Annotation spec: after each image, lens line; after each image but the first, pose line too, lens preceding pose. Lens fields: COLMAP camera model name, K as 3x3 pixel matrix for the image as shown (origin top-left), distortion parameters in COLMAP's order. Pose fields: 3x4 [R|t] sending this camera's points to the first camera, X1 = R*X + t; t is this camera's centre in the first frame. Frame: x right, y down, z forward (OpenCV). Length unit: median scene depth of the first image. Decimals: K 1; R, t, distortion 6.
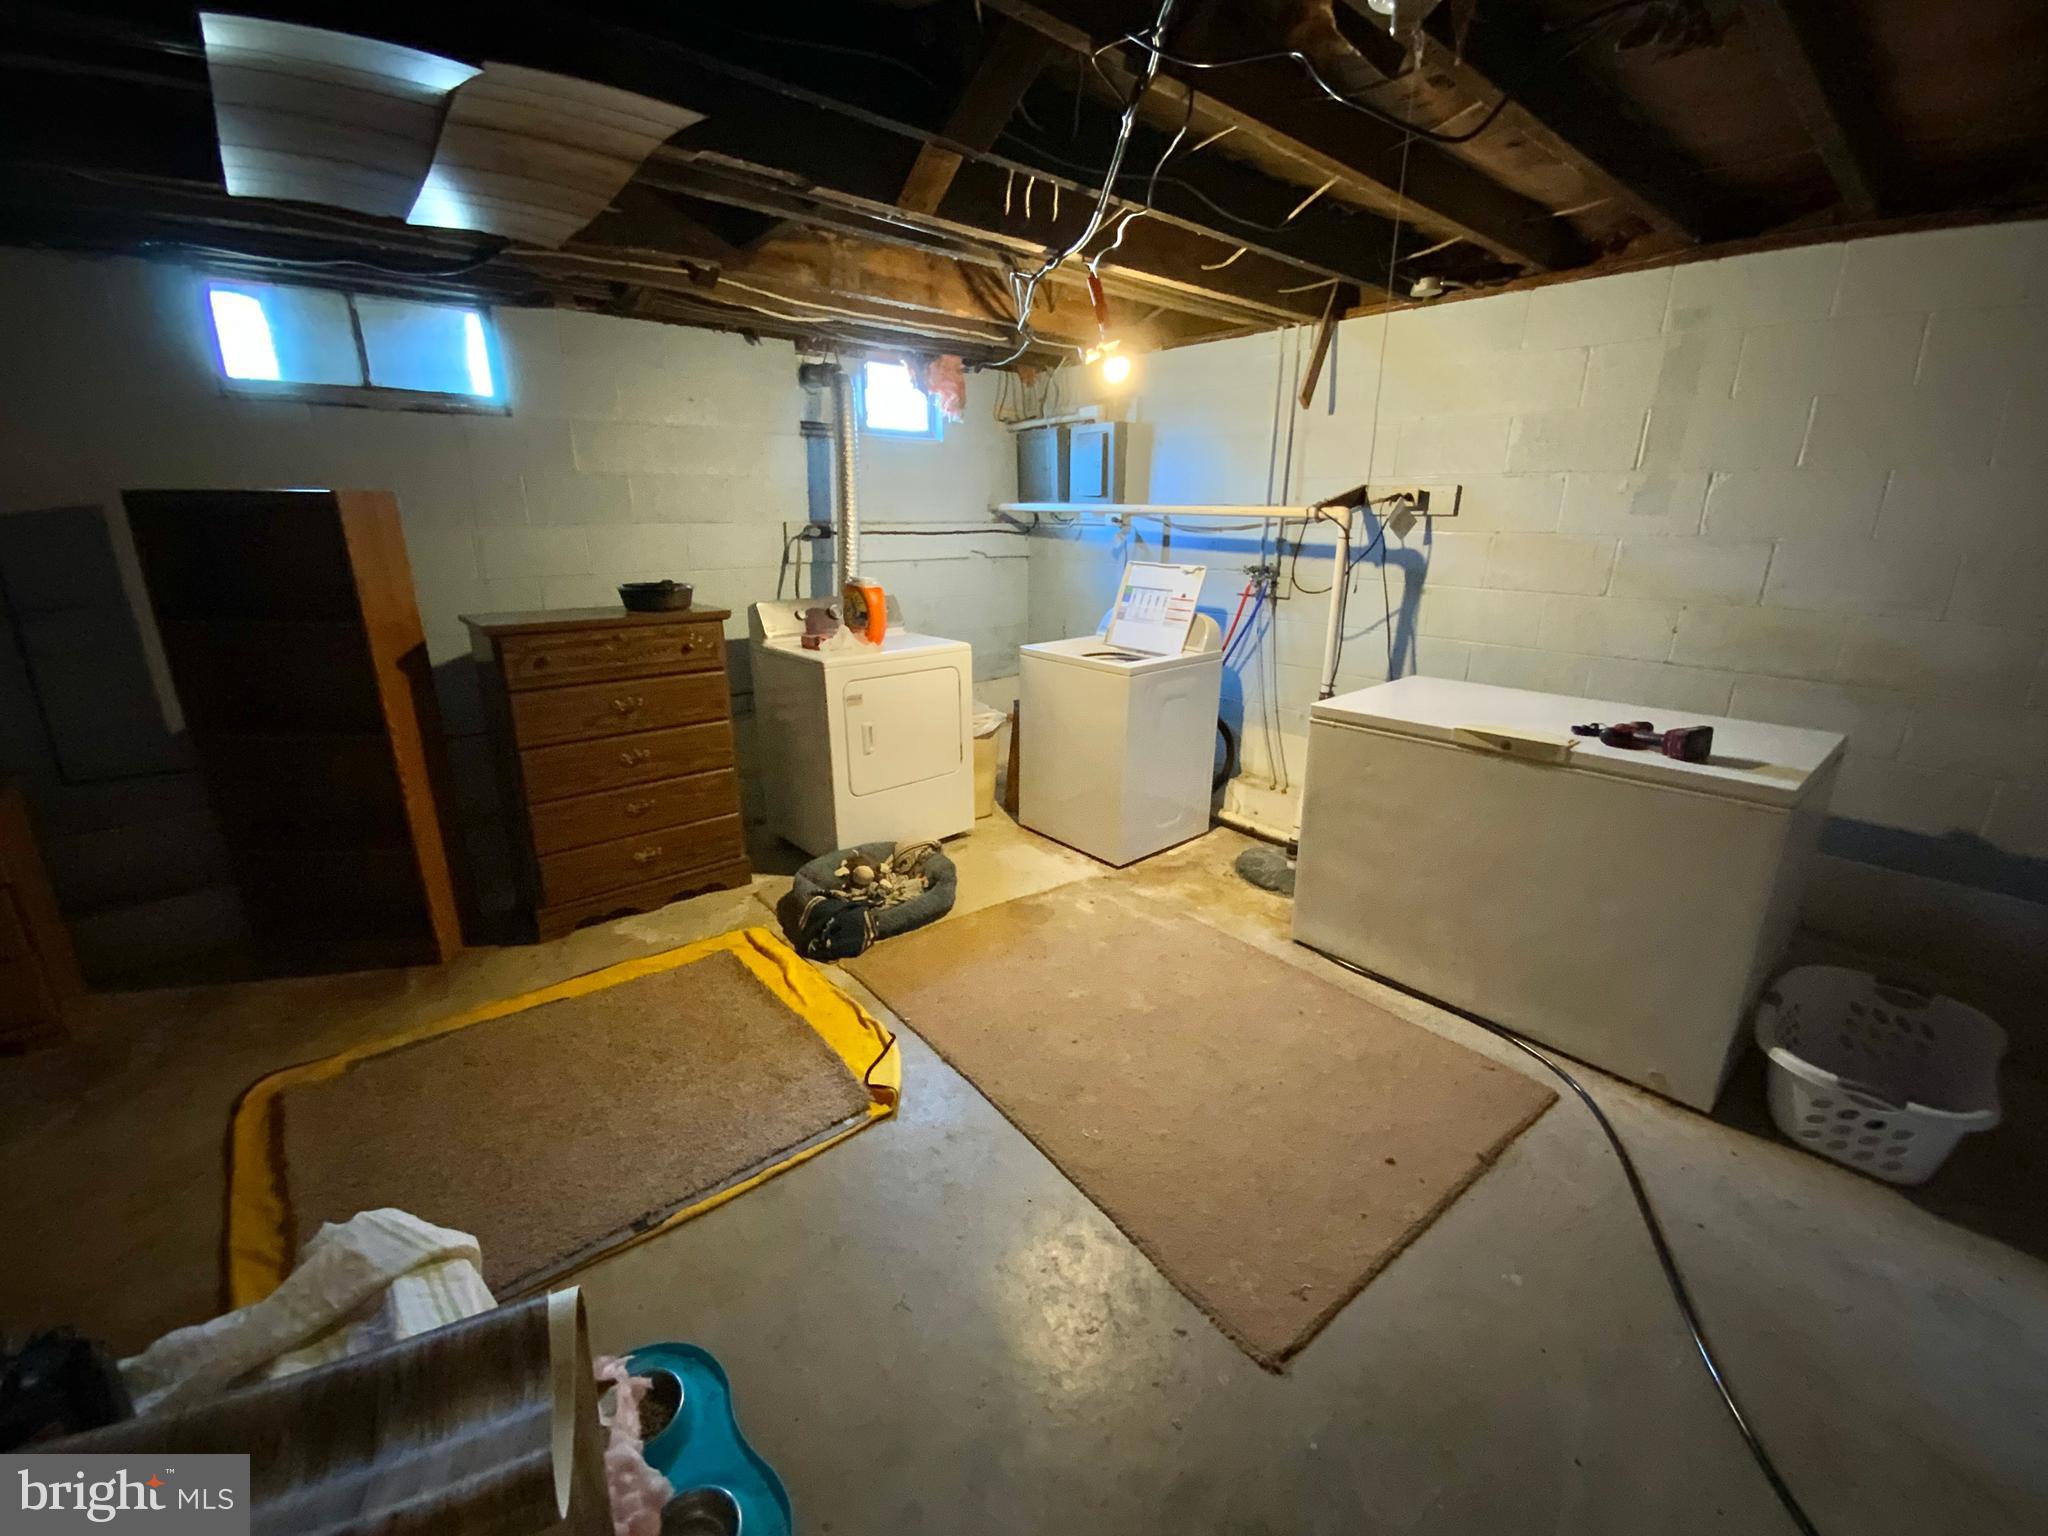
lens RADIAL K [[831.3, 0, 1028.1], [0, 831.3, 767.7], [0, 0, 1]] dist [0.002252, -0.009282]
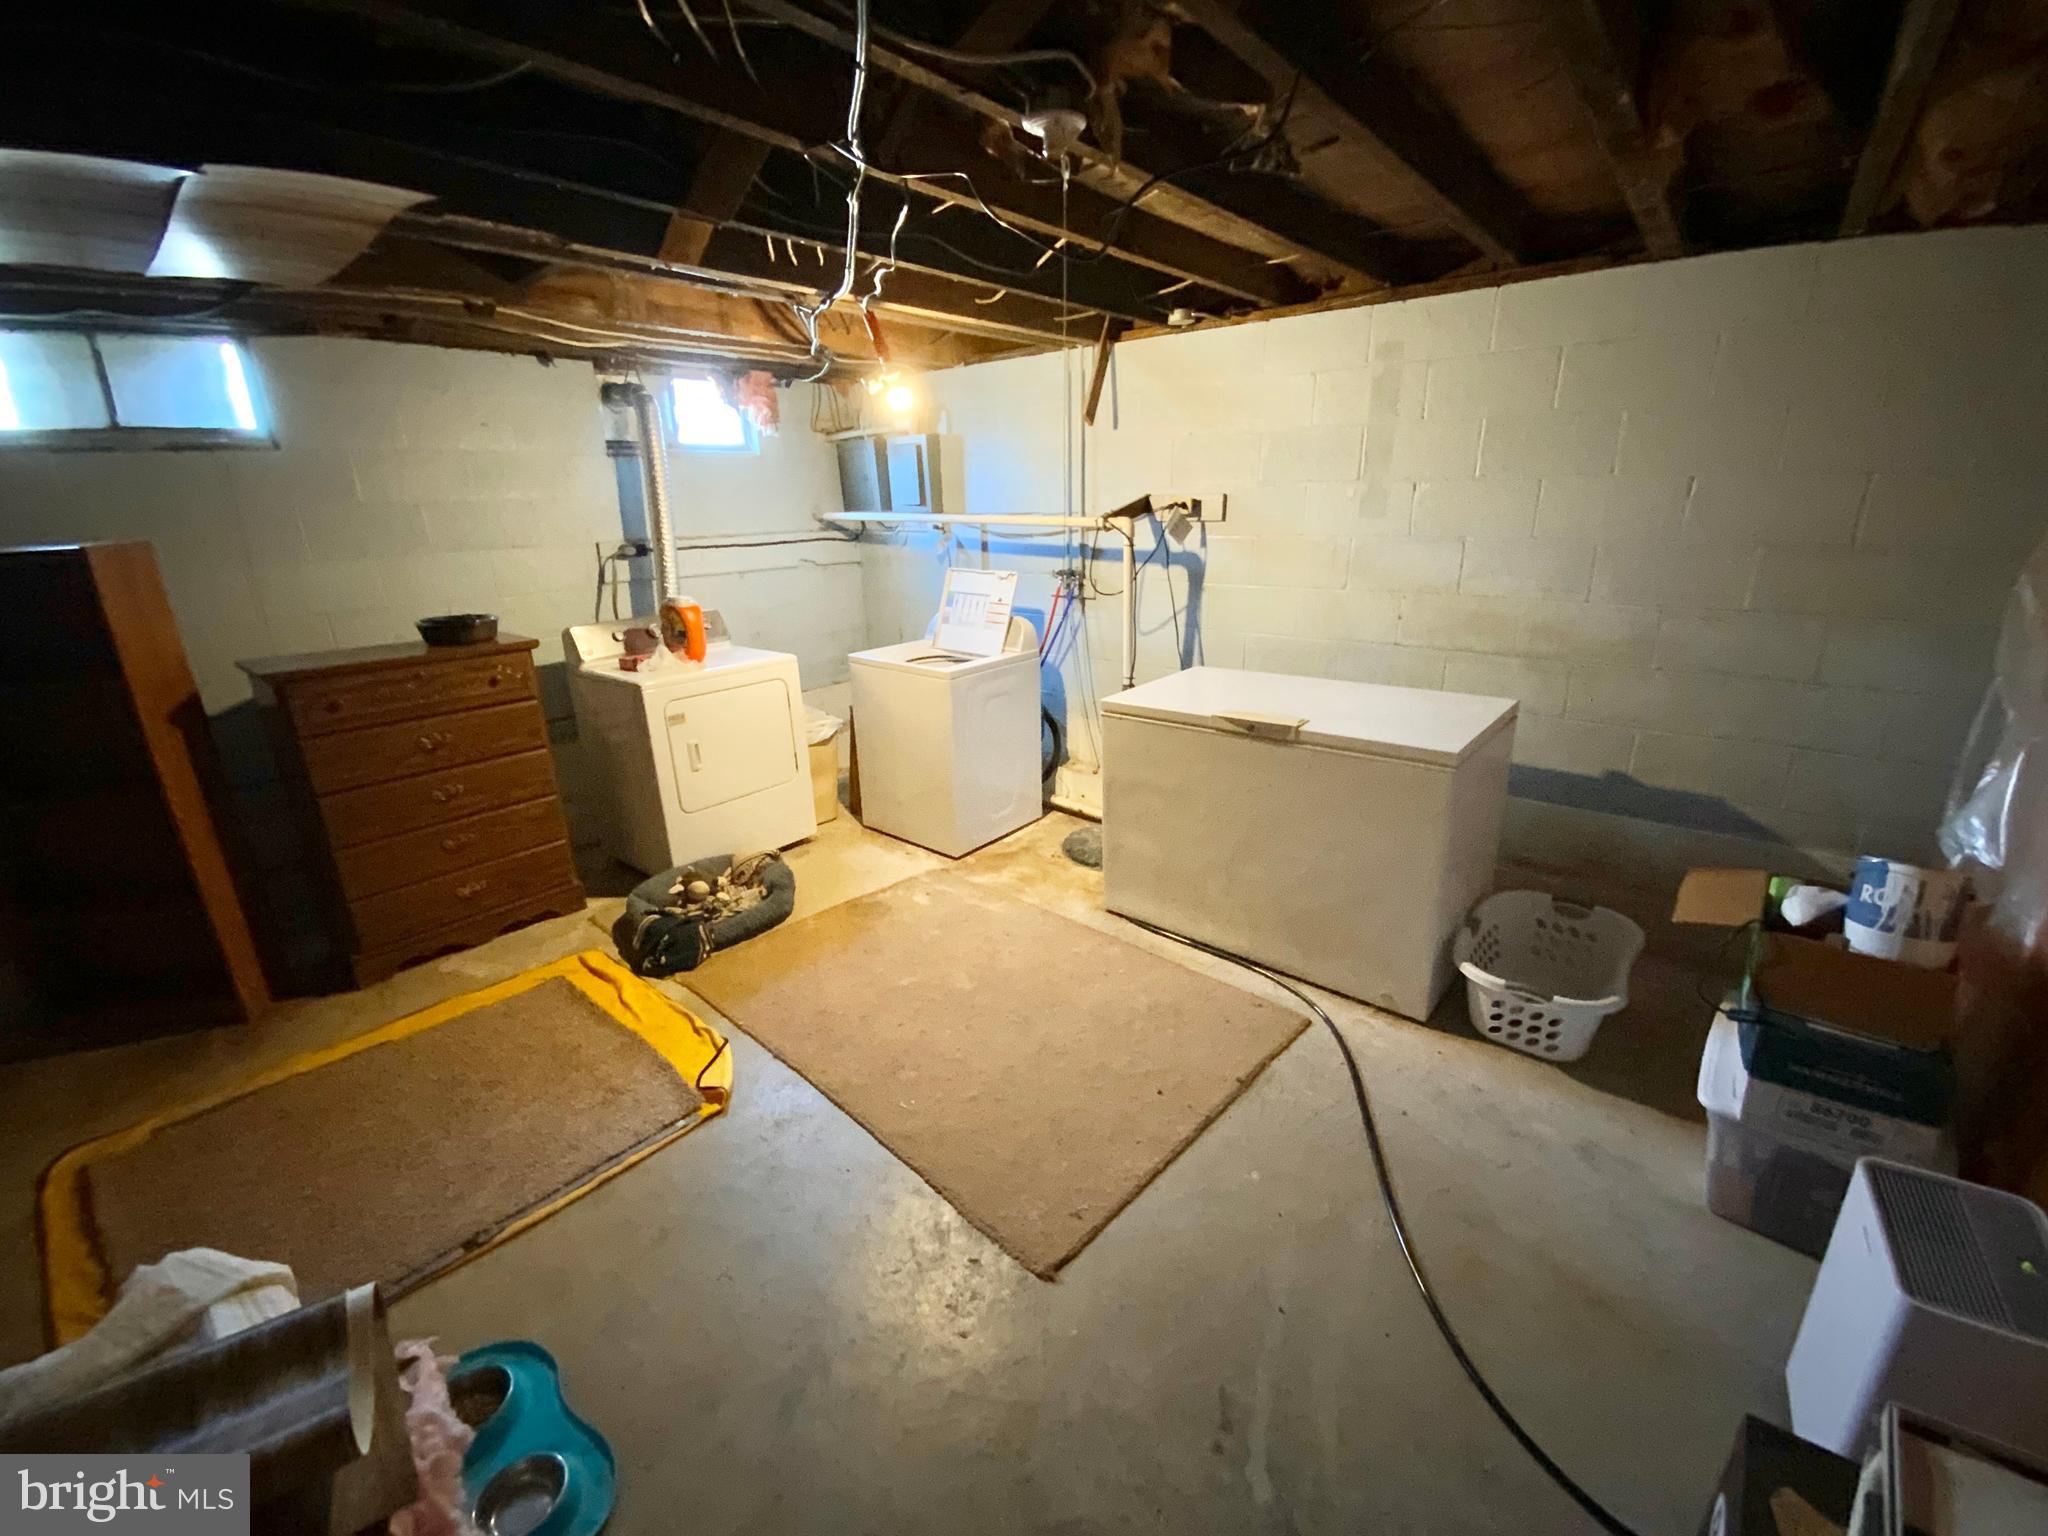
lens RADIAL K [[831.3, 0, 1032.1], [0, 831.3, 767.1], [0, 0, 1]] dist [0.002252, -0.009282]
pose [[0.987112, -0.074371, 0.141702, 0.087073], [0.072236, 0.997184, 0.020160, -0.015144], [-0.142802, -0.009664, 0.989704, -0.089984]]
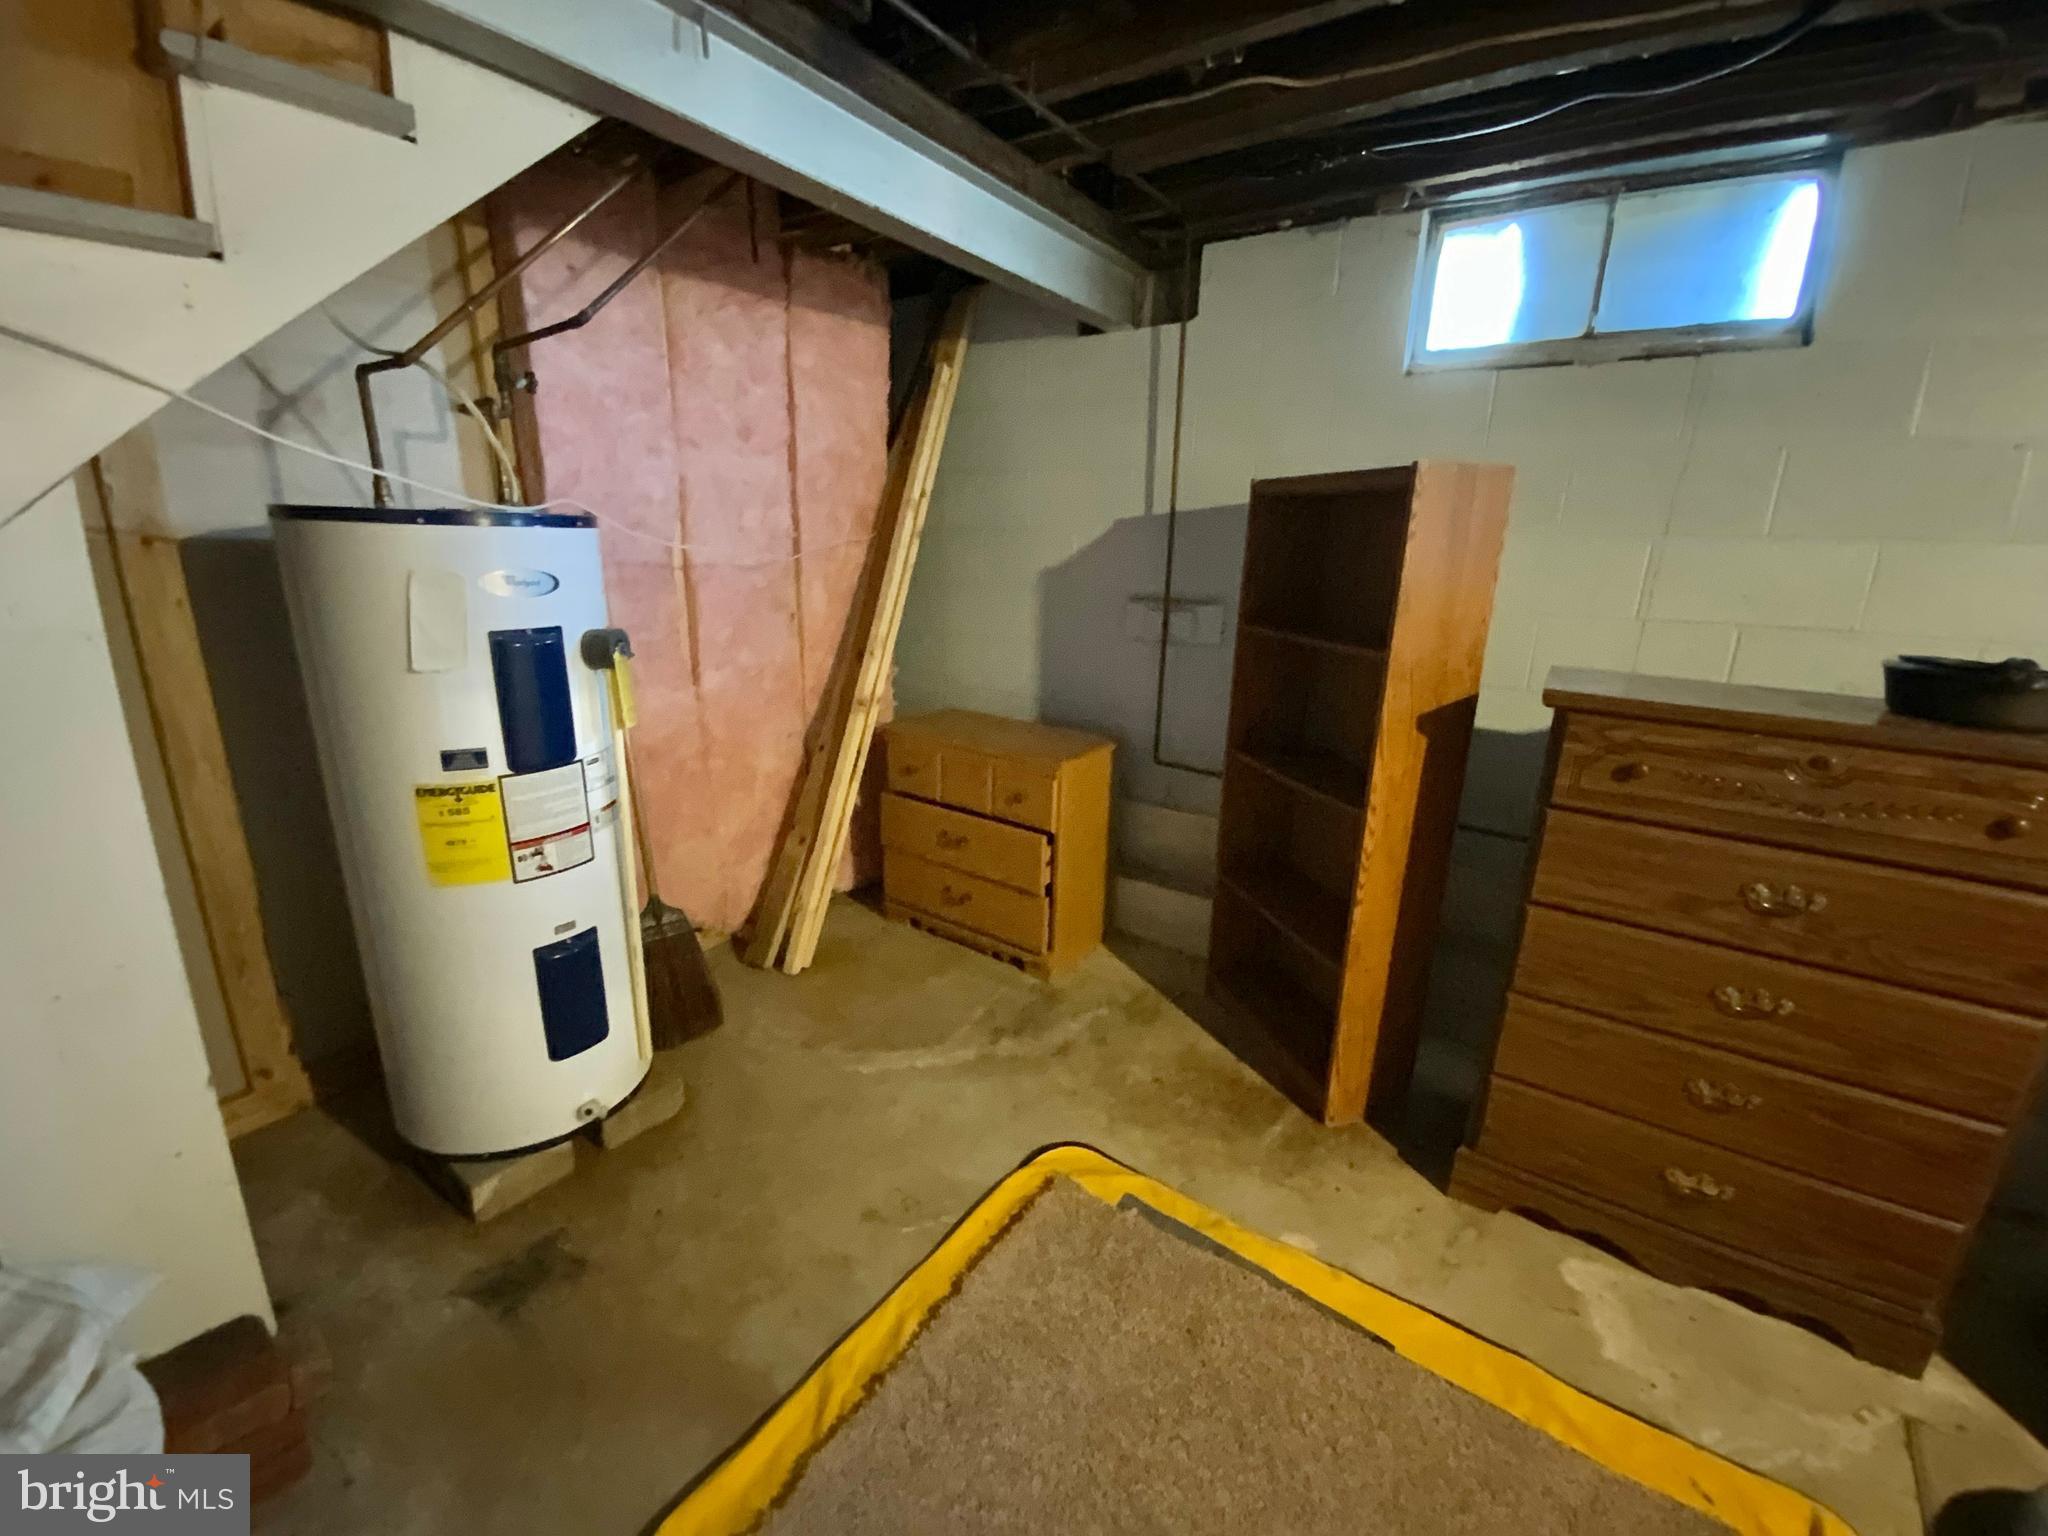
lens RADIAL K [[831.3, 0, 1022.6], [0, 831.3, 763.6], [0, 0, 1]] dist [0.002252, -0.009282]
pose [[0.233188, 0.253769, -0.938736, -0.176613], [-0.304408, 0.935880, 0.177380, -0.110036], [0.923558, 0.244395, 0.295486, 0.487058]]
